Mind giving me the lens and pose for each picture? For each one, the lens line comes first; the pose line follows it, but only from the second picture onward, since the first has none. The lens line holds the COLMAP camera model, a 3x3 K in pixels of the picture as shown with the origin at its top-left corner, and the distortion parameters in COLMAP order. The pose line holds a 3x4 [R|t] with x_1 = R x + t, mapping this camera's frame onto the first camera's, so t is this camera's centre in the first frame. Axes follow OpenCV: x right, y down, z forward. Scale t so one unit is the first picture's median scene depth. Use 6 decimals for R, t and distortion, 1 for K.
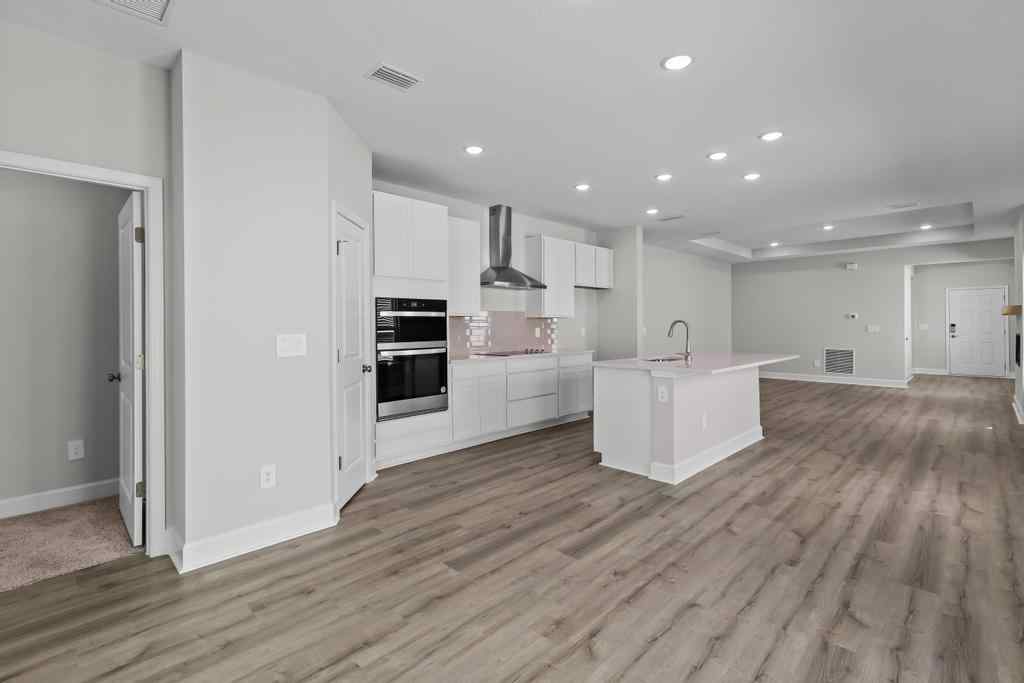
lens RADIAL K [[464.0, 0, 511.8], [0, 464.0, 324.5], [0, 0, 1]] dist [0.002500, 0.000153]
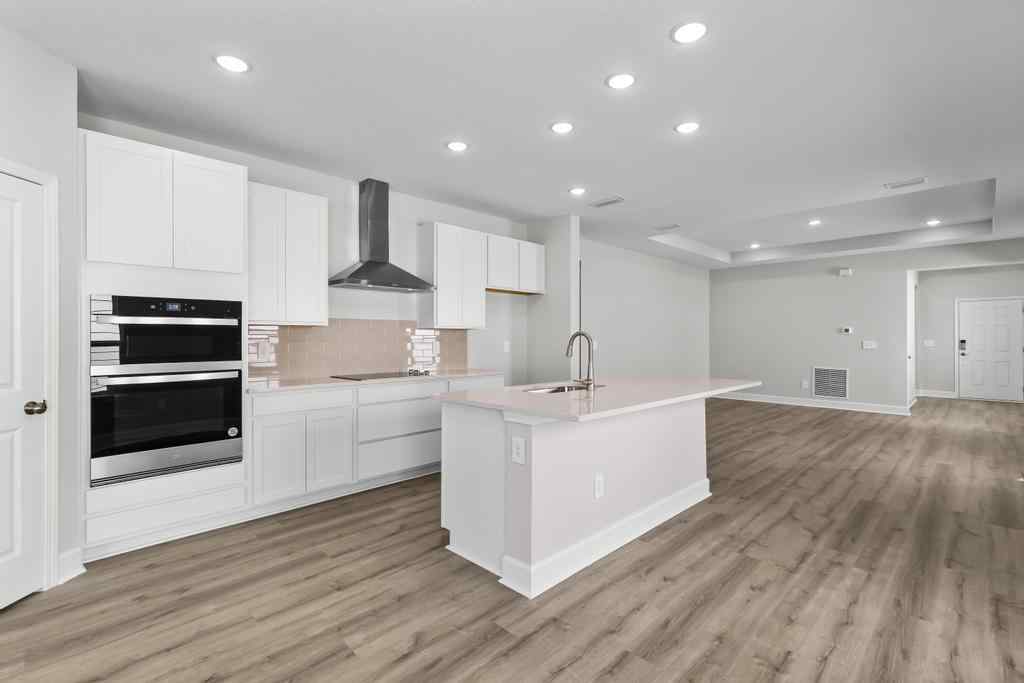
lens RADIAL K [[468.2, 0, 509.7], [0, 468.2, 338.1], [0, 0, 1]] dist [0.007136, -0.000489]
pose [[0.999984, 0.005601, -0.000662, 0.232353], [-0.005601, 0.999984, 0.000549, -0.000911], [0.000665, -0.000545, 1.000000, 0.272031]]
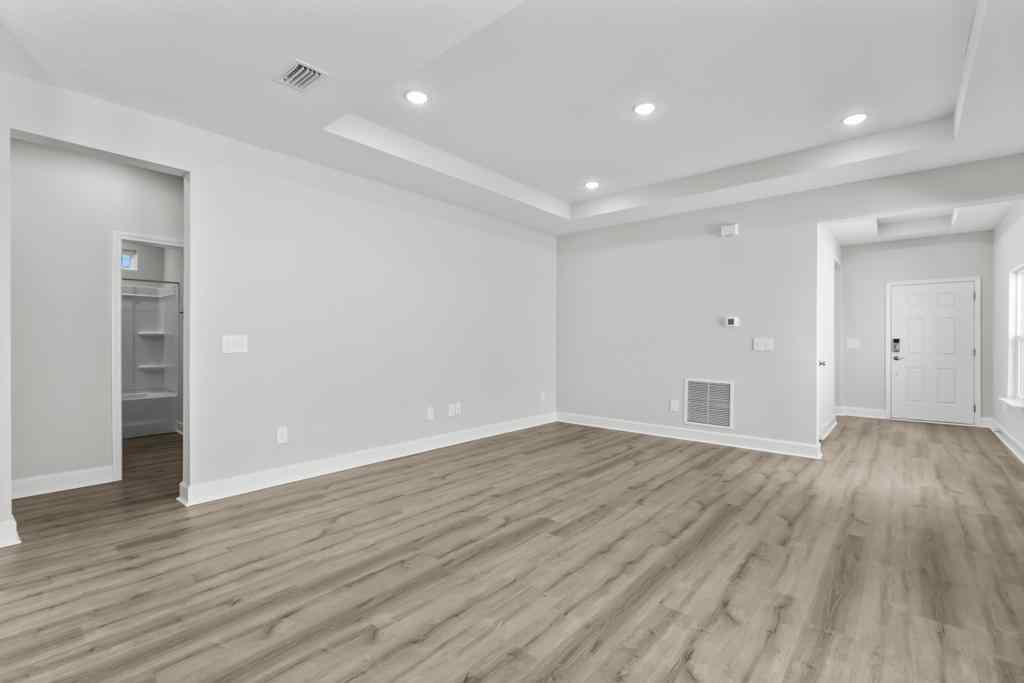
lens RADIAL K [[461.2, 0, 512.0], [0, 461.2, 341.5], [0, 0, 1]] dist [0.000415, -0.000027]
pose [[0.996730, 0.008445, 0.080367, 0.883044], [-0.008640, 0.999960, 0.002086, 0.014198], [-0.080346, -0.002774, 0.996763, 0.976334]]
